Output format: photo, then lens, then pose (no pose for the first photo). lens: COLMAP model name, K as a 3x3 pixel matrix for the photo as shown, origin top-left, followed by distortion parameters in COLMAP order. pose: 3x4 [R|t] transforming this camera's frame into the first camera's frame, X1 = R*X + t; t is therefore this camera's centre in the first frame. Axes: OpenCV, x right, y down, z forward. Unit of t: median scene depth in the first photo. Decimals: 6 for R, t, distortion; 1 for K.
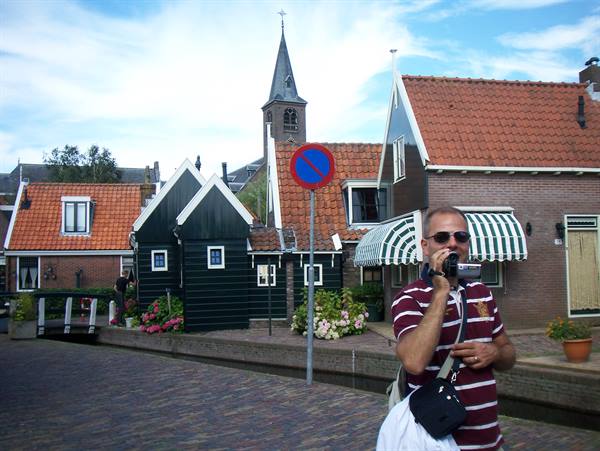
lens RADIAL K [[698.4, 0, 300.0], [0, 698.4, 225.5], [0, 0, 1]] dist [-0.171836, -0.000323]
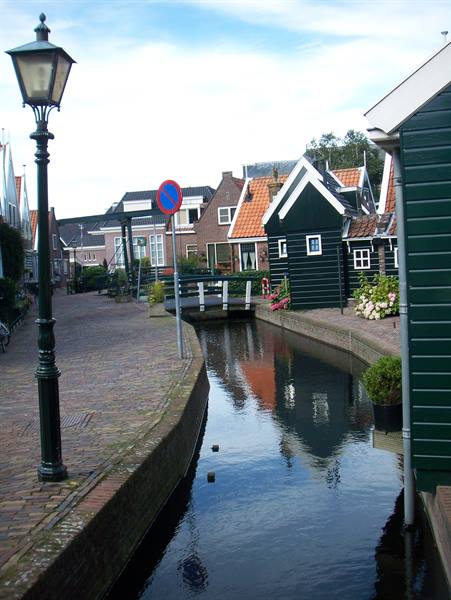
lens RADIAL K [[698.4, 0, 225.5], [0, 698.4, 300.0], [0, 0, 1]] dist [-0.171836, -0.000323]
pose [[0.813906, 0.006763, -0.580957, 0.412709], [0.084488, 0.987926, 0.129865, -0.025109], [0.574821, -0.154782, 0.803507, -0.013951]]
